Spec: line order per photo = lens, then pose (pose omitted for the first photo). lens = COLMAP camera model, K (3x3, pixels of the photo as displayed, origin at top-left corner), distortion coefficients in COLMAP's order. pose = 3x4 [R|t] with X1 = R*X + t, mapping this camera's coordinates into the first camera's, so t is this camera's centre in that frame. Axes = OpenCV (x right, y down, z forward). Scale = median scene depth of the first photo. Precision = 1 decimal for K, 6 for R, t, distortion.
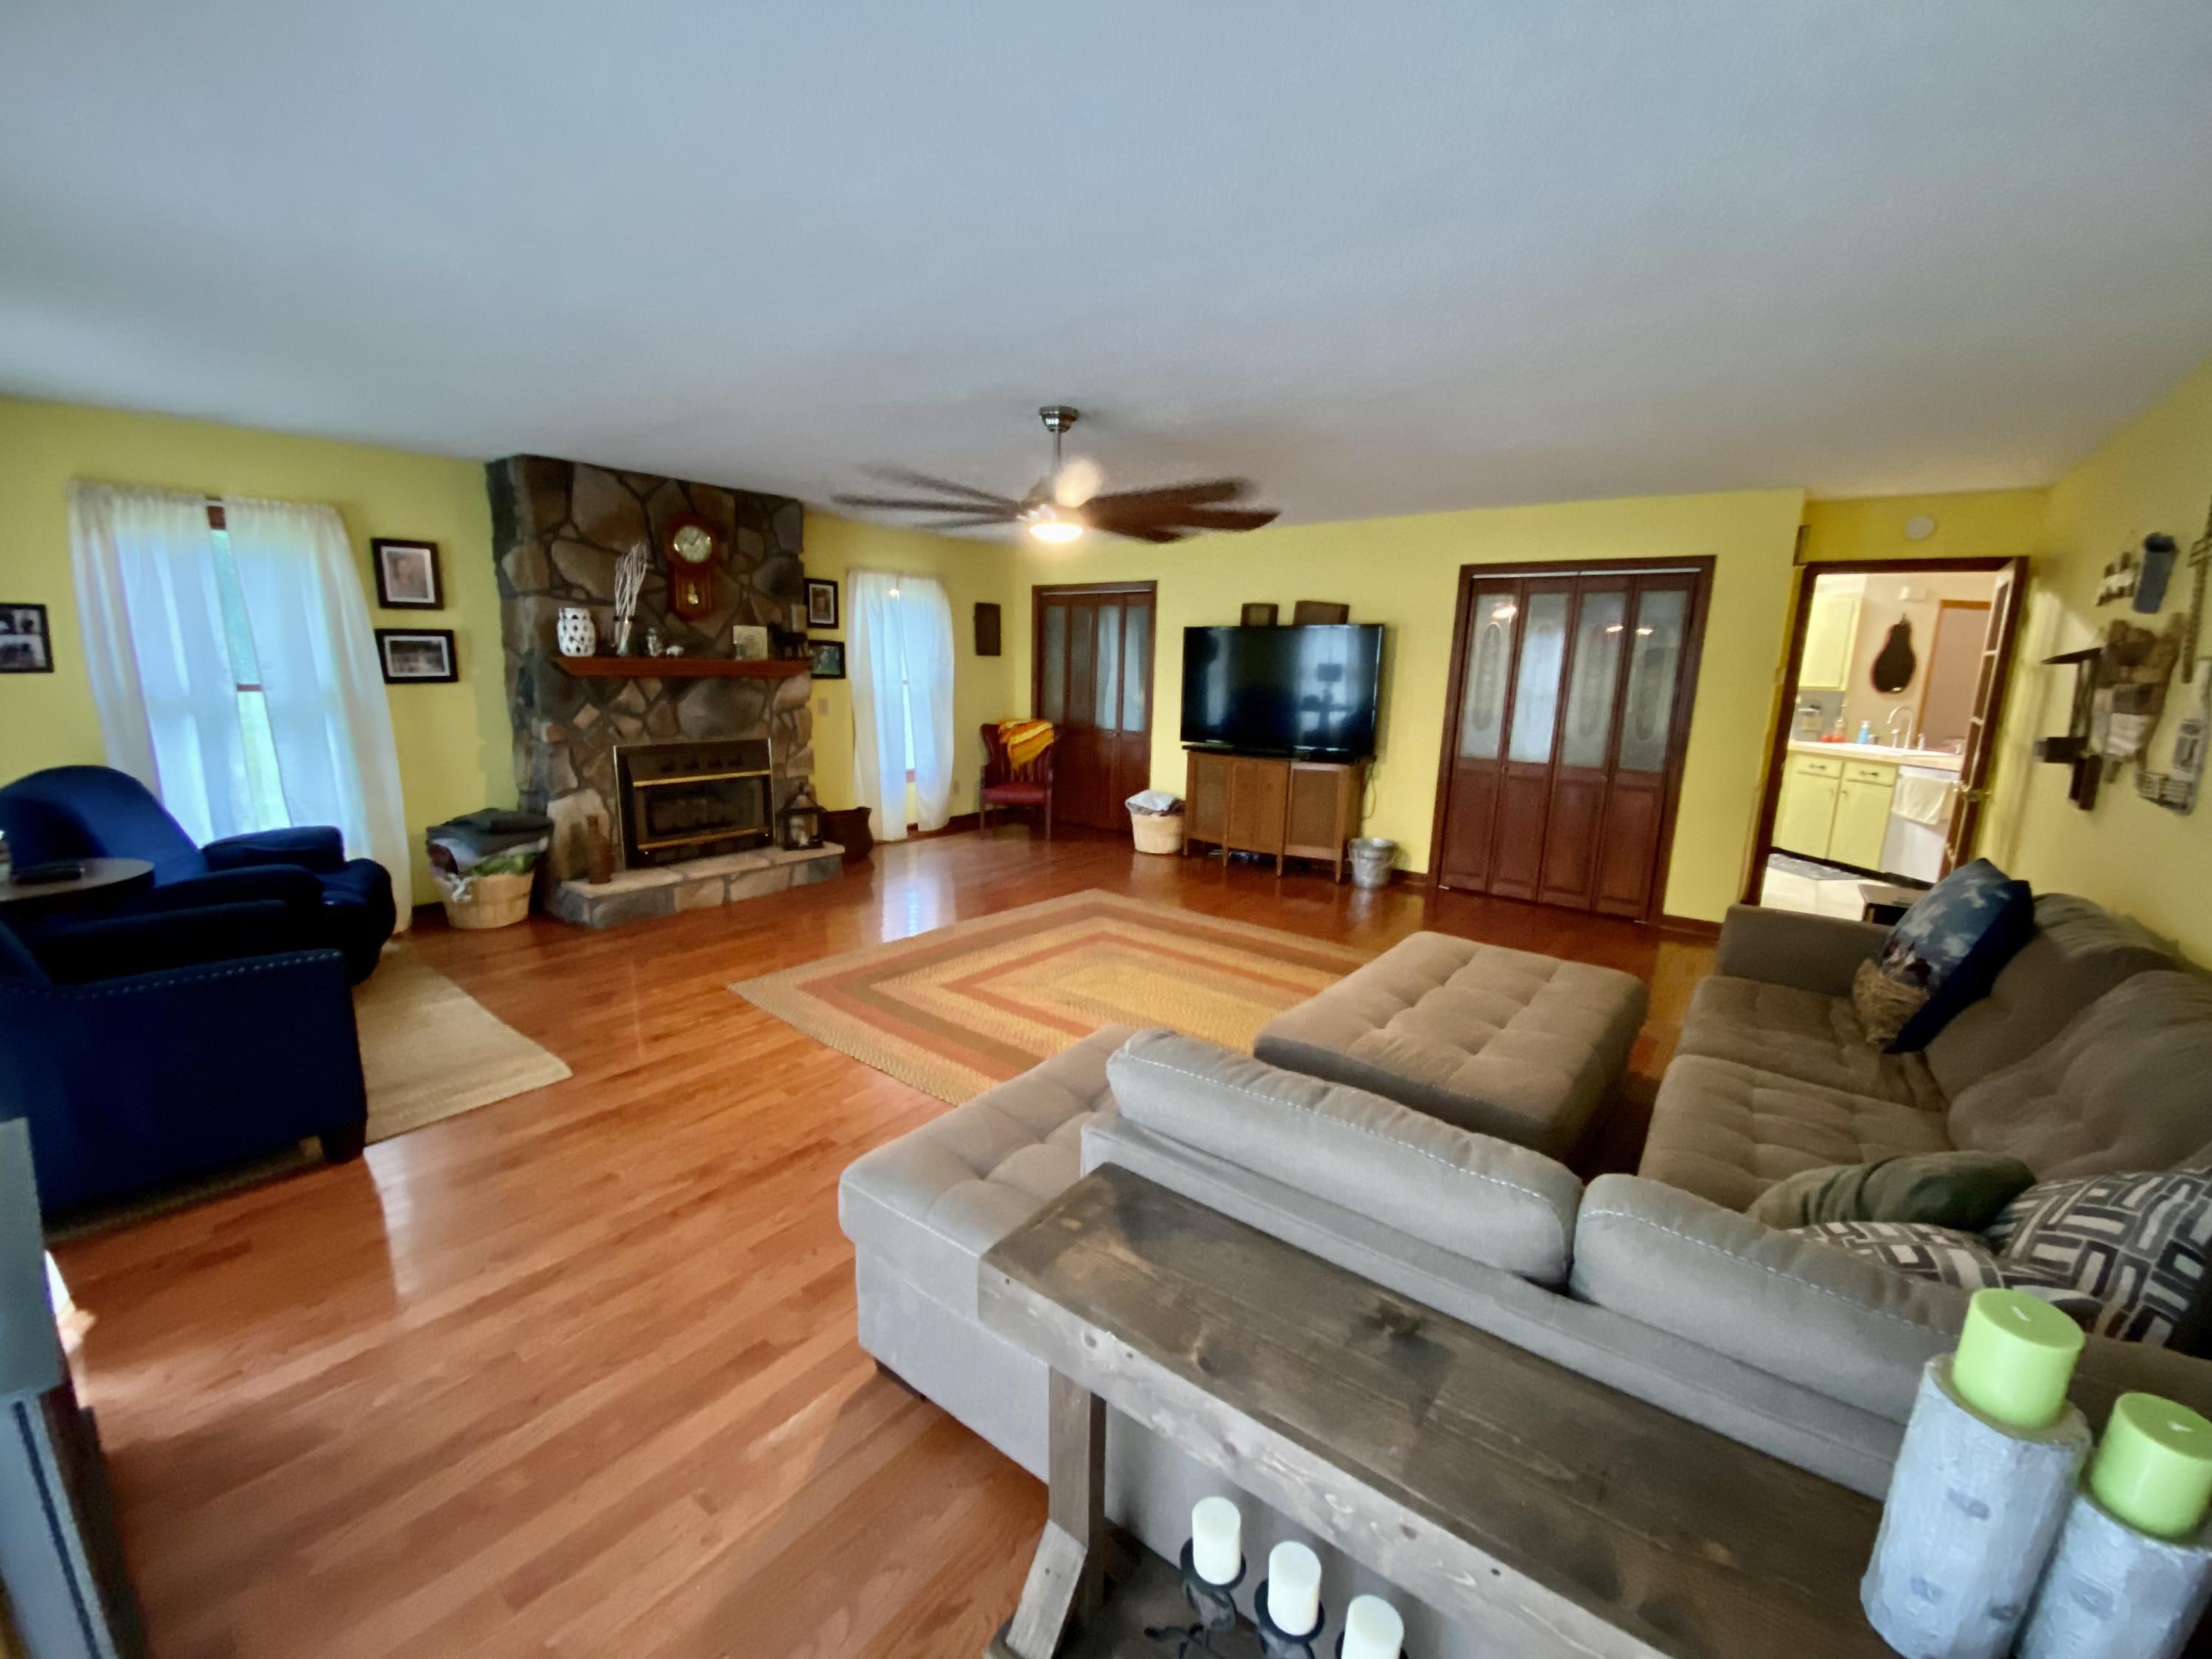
lens RADIAL K [[880.2, 0, 1106.0], [0, 880.2, 829.5], [0, 0, 1]] dist [-0.002758, -0.000177]
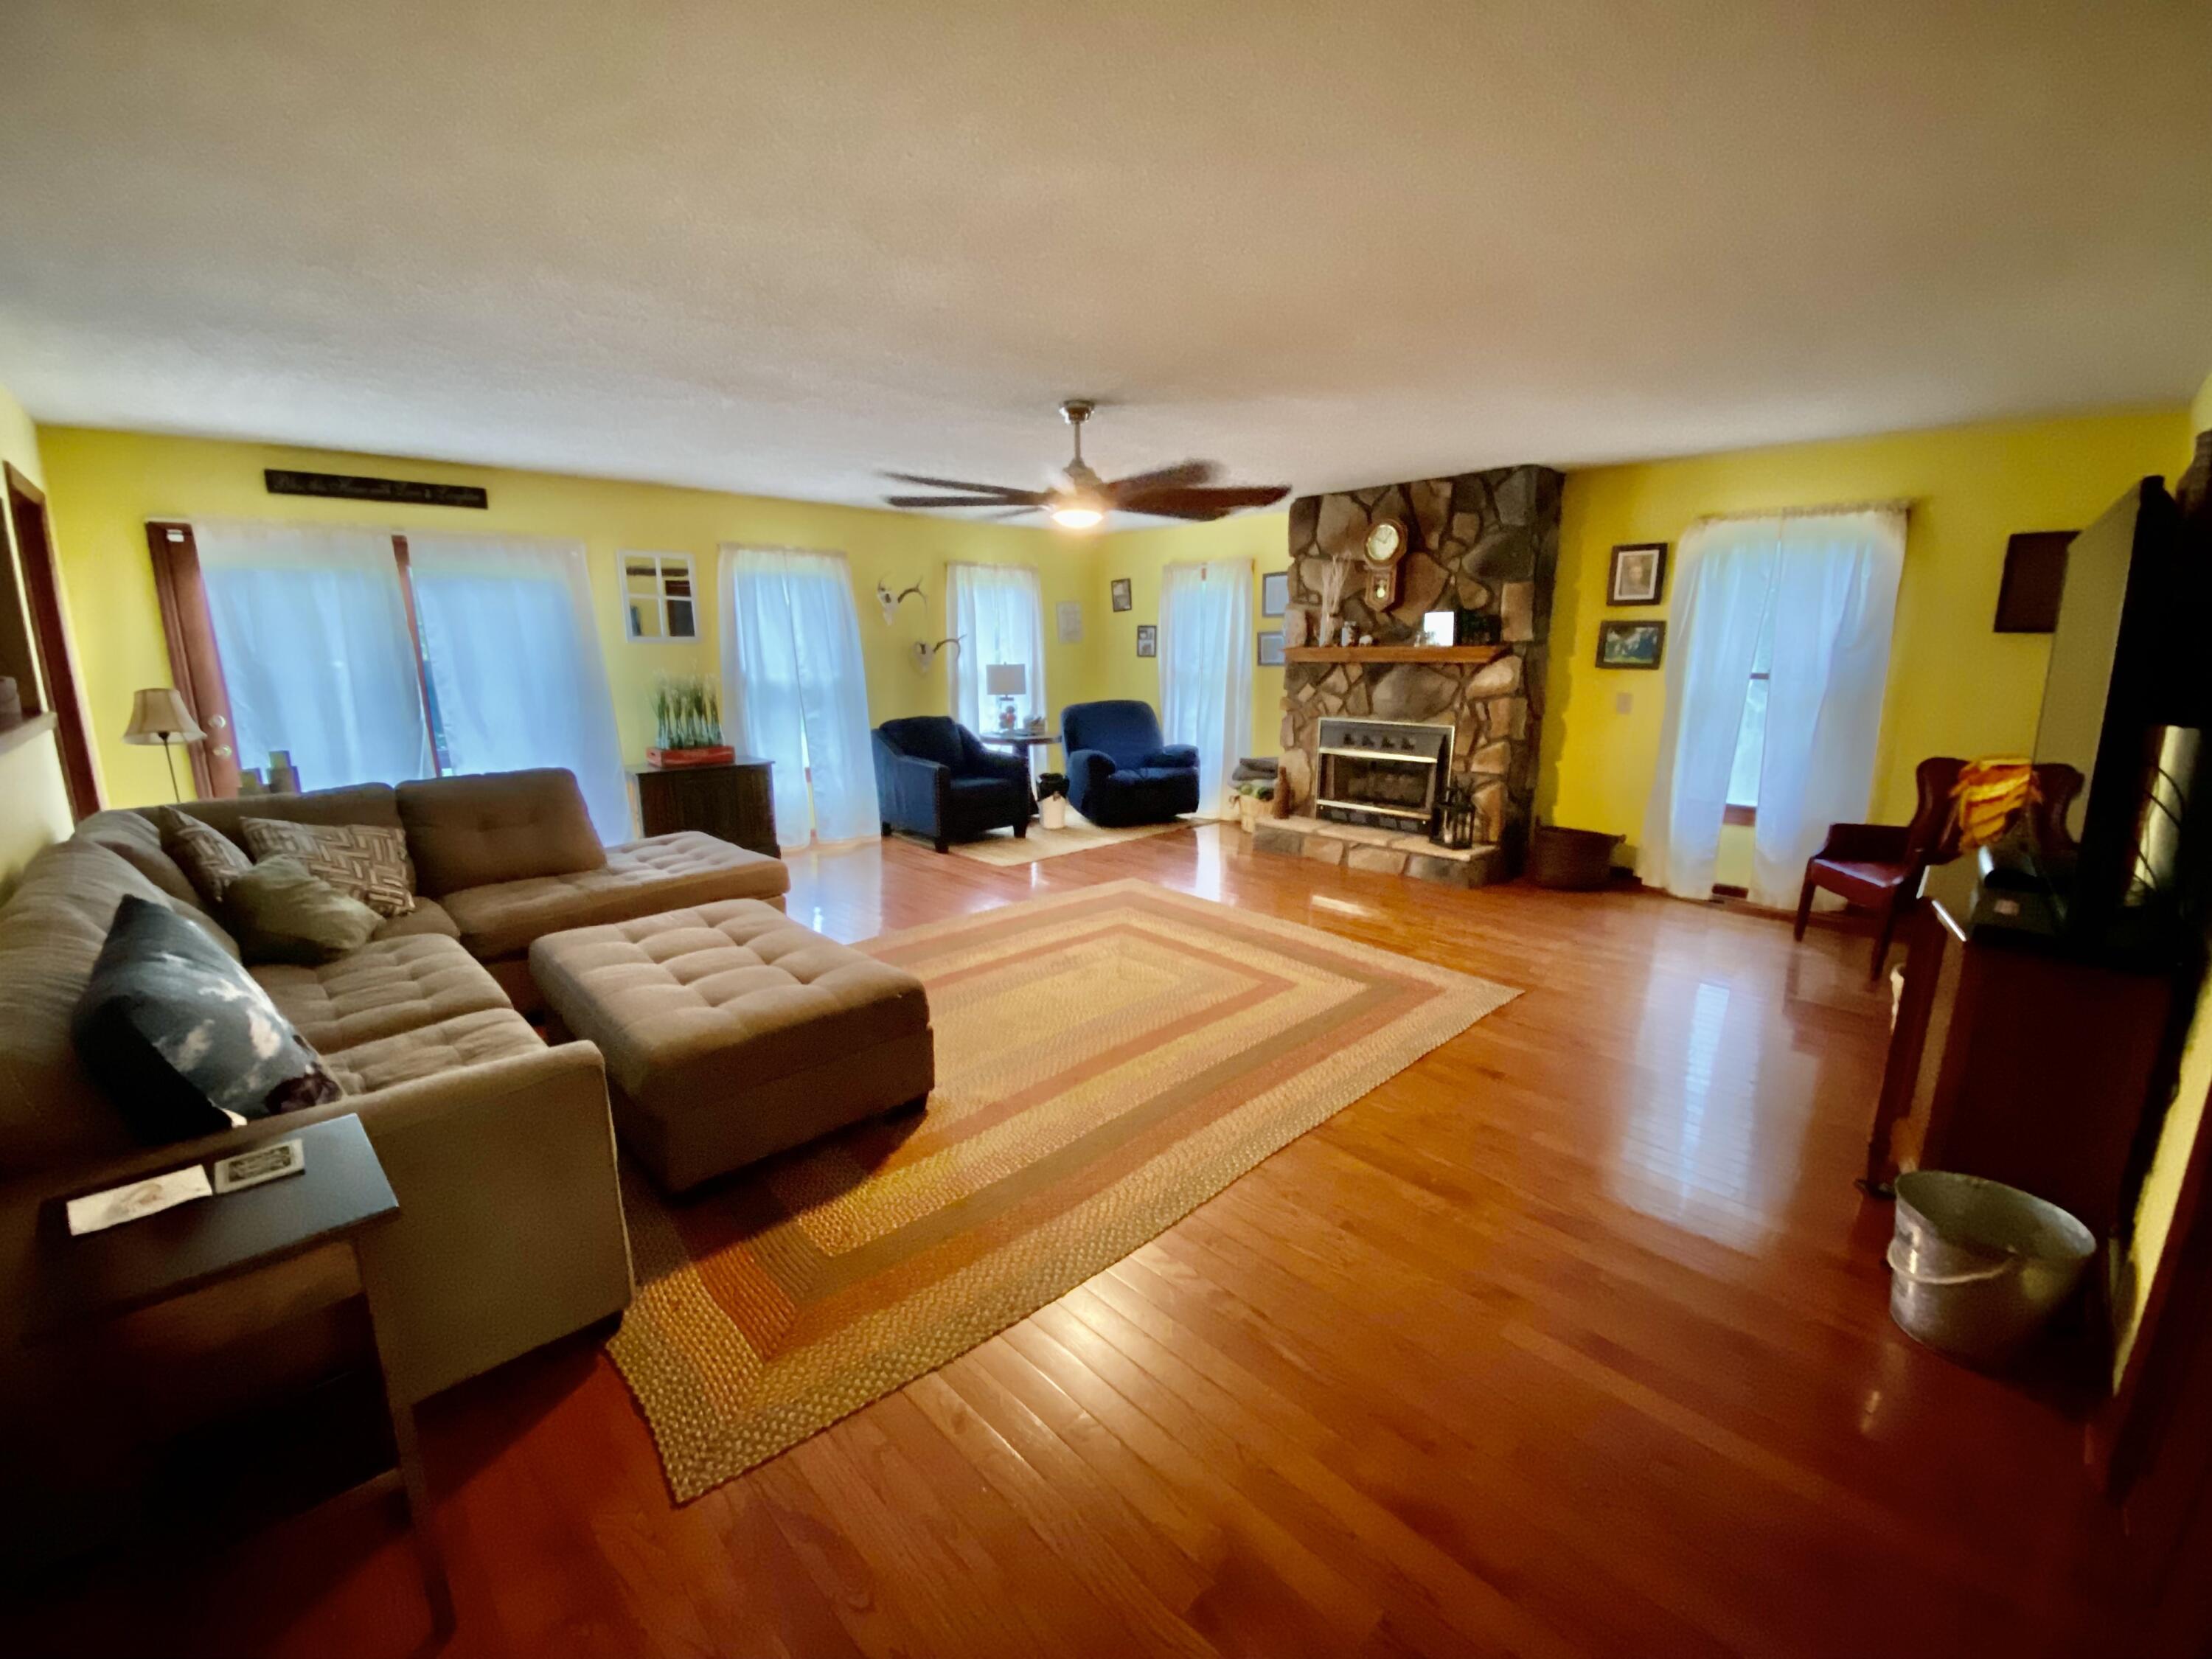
lens RADIAL K [[925.1, 0, 1106.0], [0, 925.1, 829.5], [0, 0, 1]] dist [0.034434, -0.000128]
pose [[-0.147981, 0.172772, -0.973782, 0.766422], [-0.189327, 0.961463, 0.199358, -0.141737], [0.970699, 0.213864, -0.109568, 0.848417]]
